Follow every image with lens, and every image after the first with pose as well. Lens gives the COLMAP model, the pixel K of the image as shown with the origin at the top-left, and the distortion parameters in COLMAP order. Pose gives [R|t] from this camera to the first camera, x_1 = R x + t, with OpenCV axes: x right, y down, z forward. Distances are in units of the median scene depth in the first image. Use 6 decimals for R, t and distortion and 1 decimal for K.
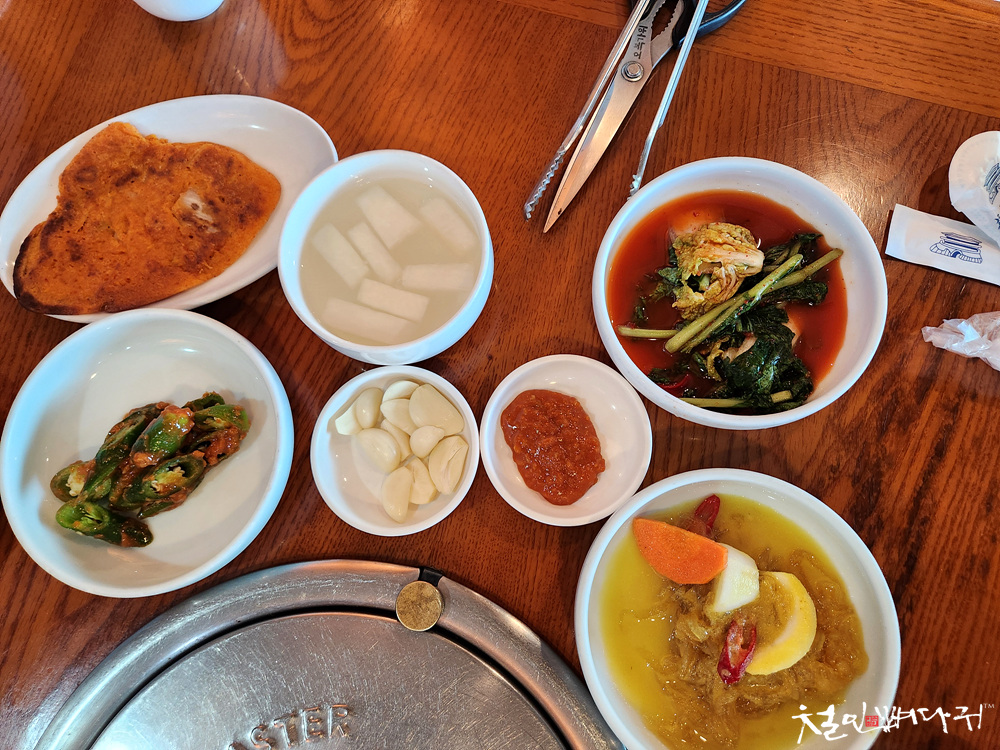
lens RADIAL K [[668.7, 0, 498.1], [0, 668.7, 370.2], [0, 0, 1]] dist [-0.003335, -0.000971]
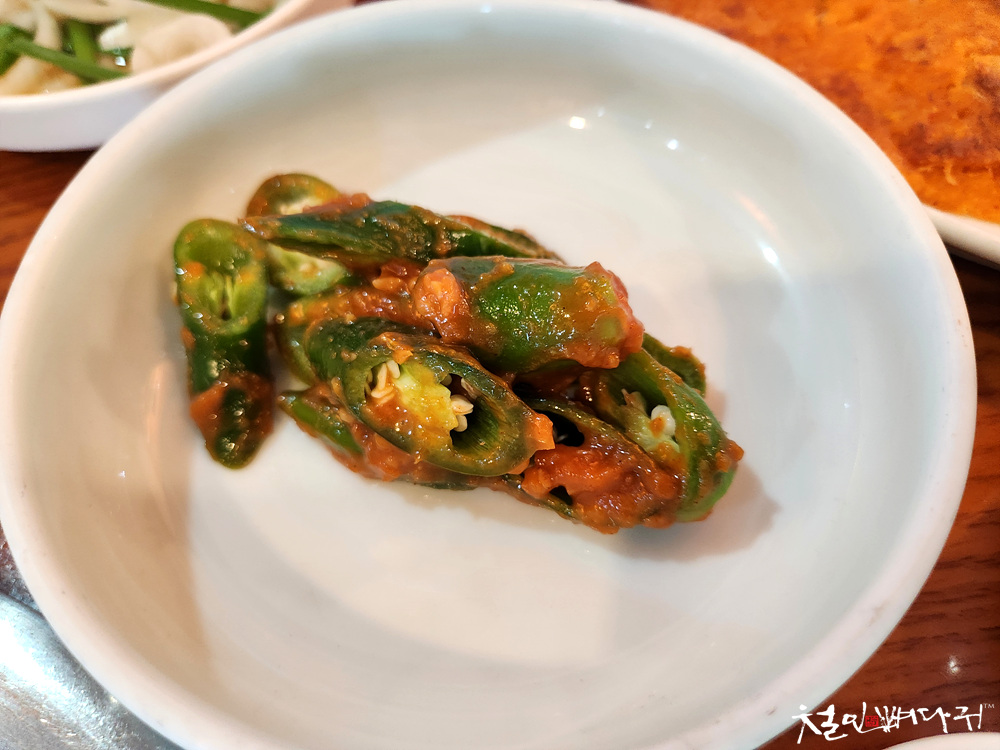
lens RADIAL K [[668.7, 0, 497.6], [0, 668.7, 374.4], [0, 0, 1]] dist [-0.003335, -0.000971]
pose [[0.512325, 0.745337, -0.426609, -0.318235], [-0.837047, 0.544461, -0.053991, 0.129090], [0.192030, 0.384753, 0.902823, 0.653187]]
